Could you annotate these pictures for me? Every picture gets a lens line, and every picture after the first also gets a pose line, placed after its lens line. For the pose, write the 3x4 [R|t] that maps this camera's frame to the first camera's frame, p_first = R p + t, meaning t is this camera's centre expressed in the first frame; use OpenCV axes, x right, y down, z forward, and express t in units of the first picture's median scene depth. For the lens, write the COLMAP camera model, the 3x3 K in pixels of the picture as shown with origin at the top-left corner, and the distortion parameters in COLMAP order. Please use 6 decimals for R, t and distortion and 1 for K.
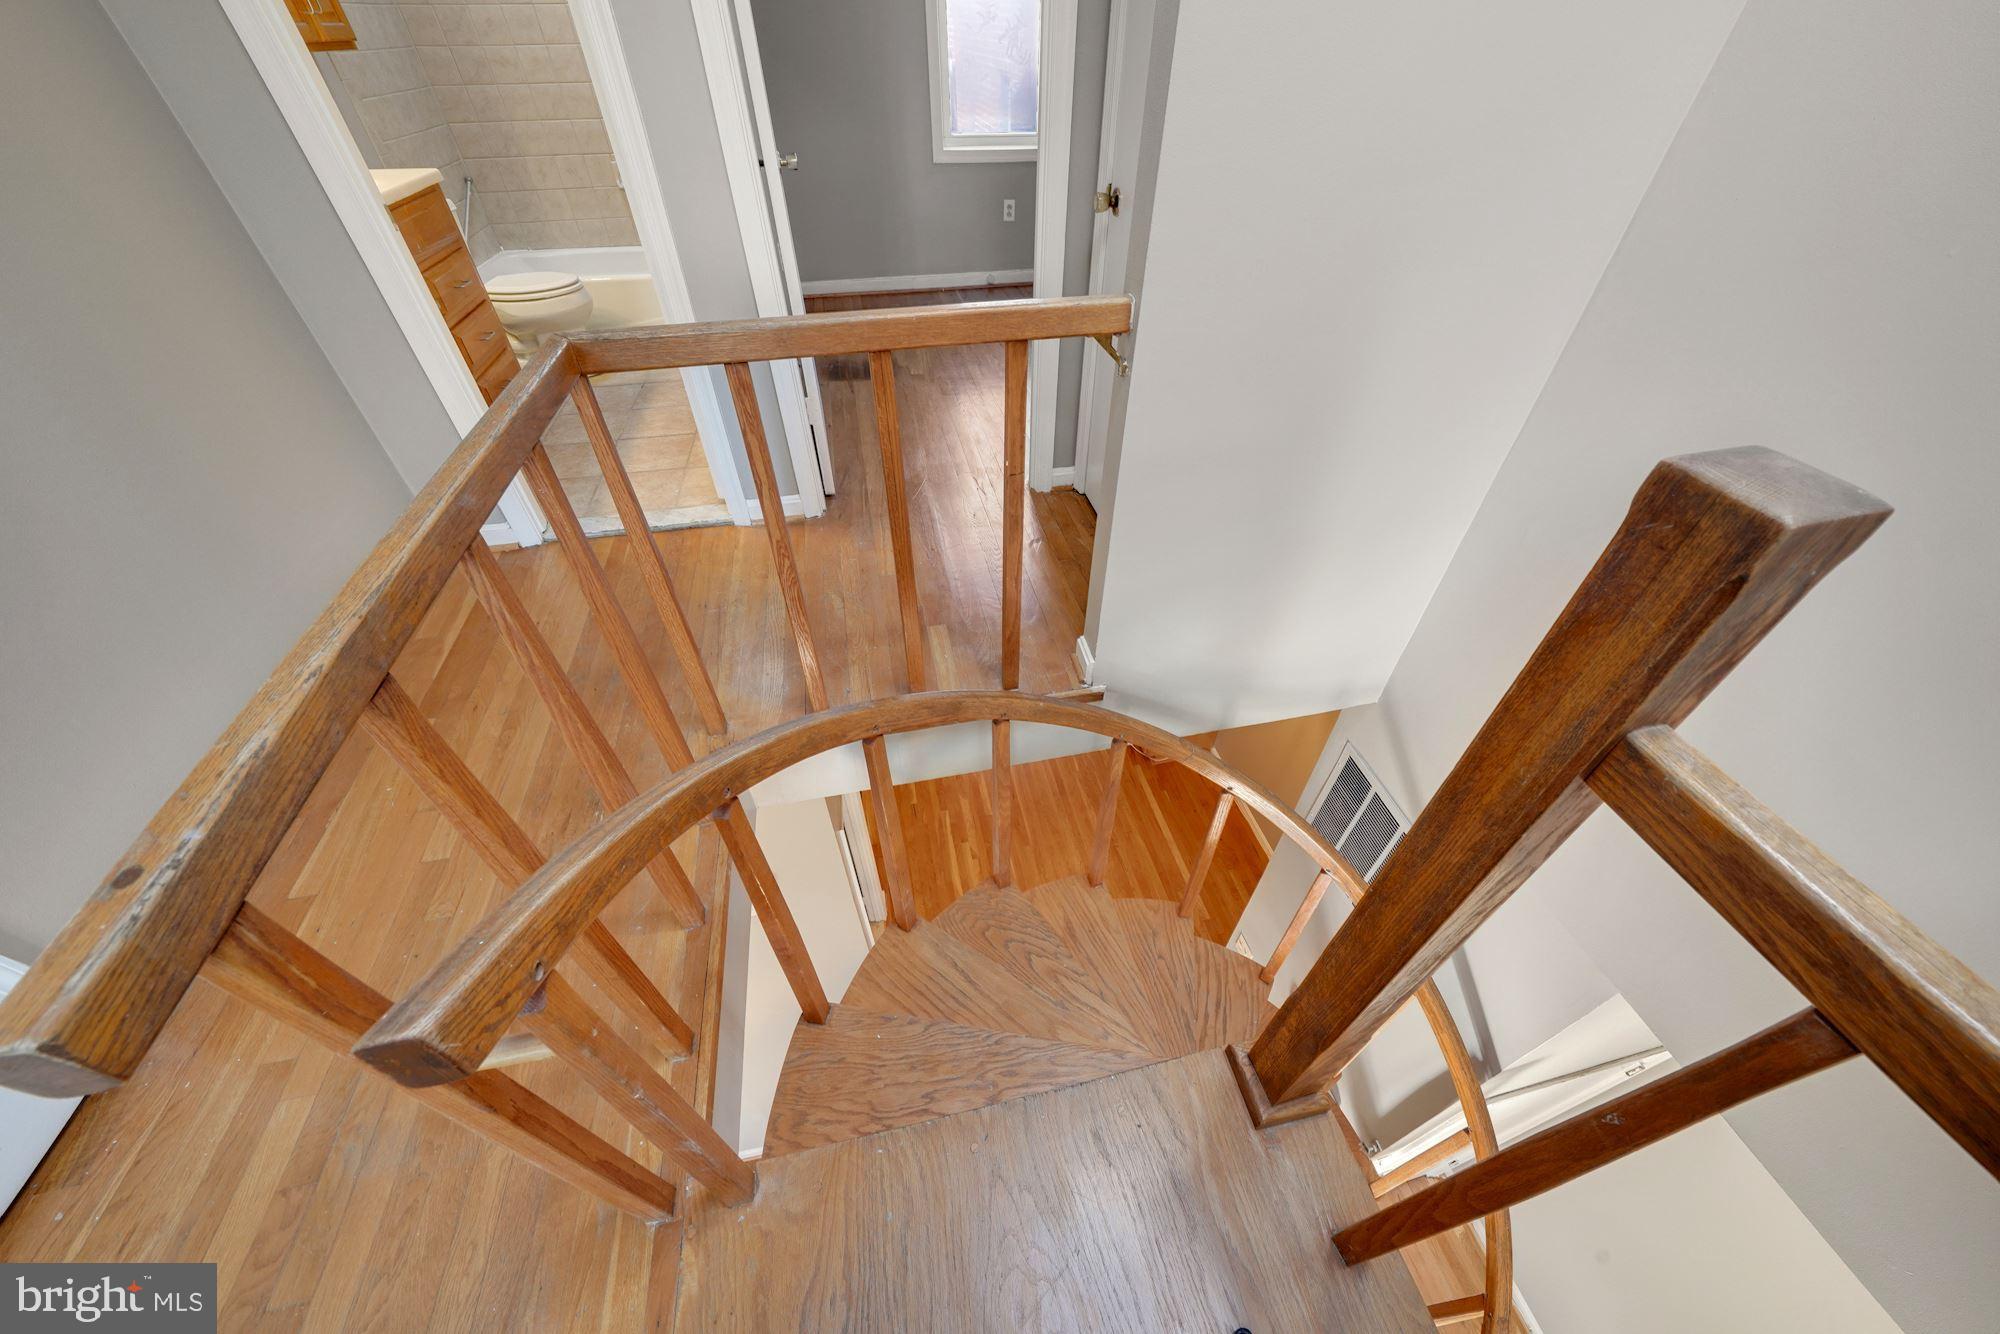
lens RADIAL K [[694.5, 0, 1004.8], [0, 694.5, 674.3], [0, 0, 1]] dist [-0.024632, 0.006086]
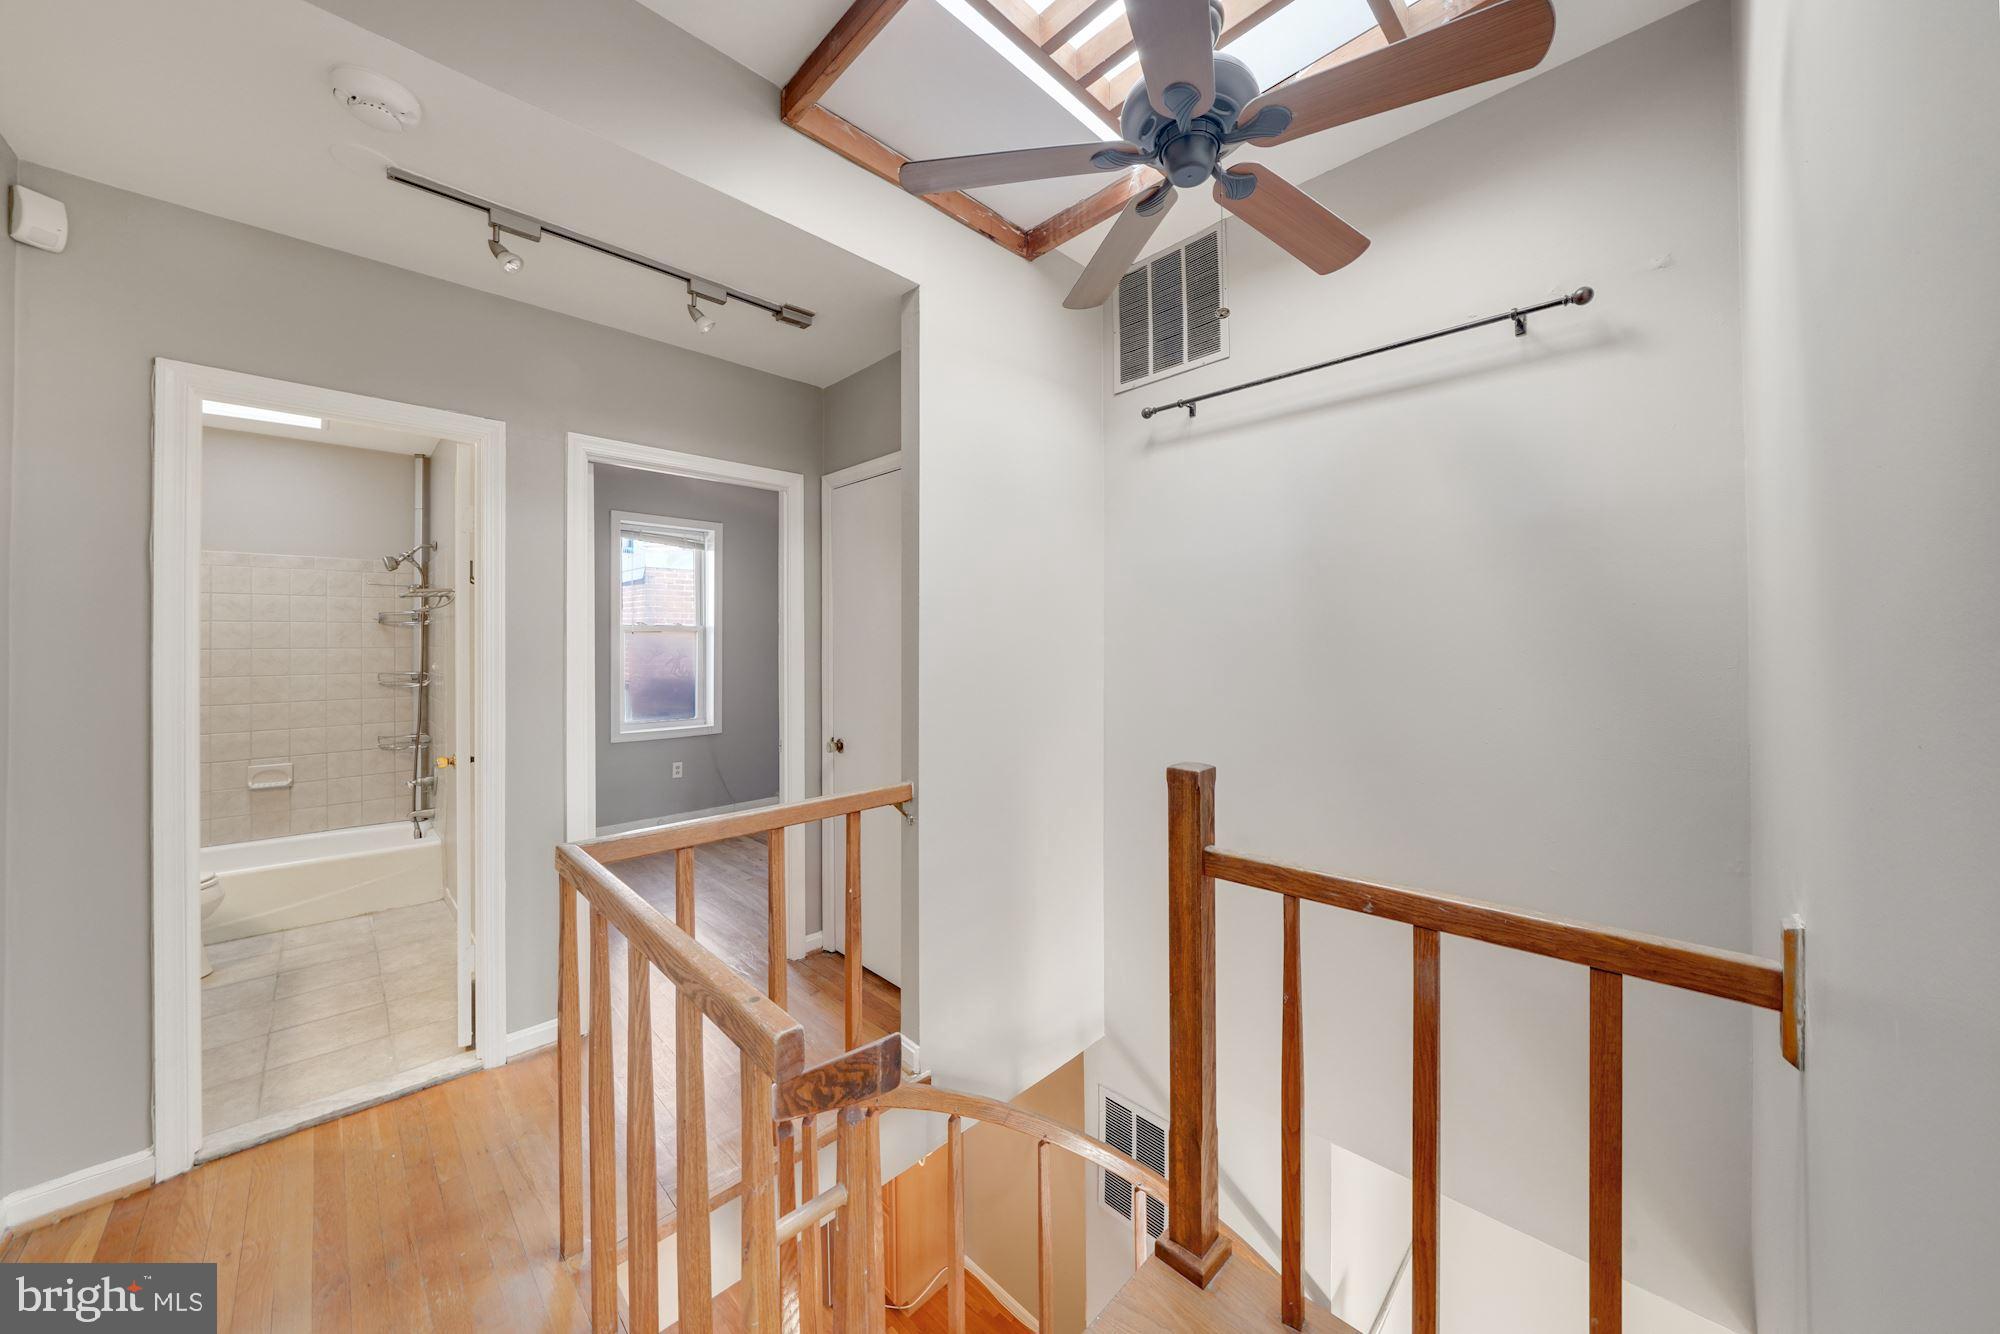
lens RADIAL K [[691.2, 0, 1020.9], [0, 691.2, 648.1], [0, 0, 1]] dist [-0.013870, -0.000022]
pose [[0.832329, -0.011228, 0.554168, -0.550035], [0.387647, 0.726407, -0.567506, 0.323639], [-0.396180, 0.687173, 0.608962, -0.439297]]
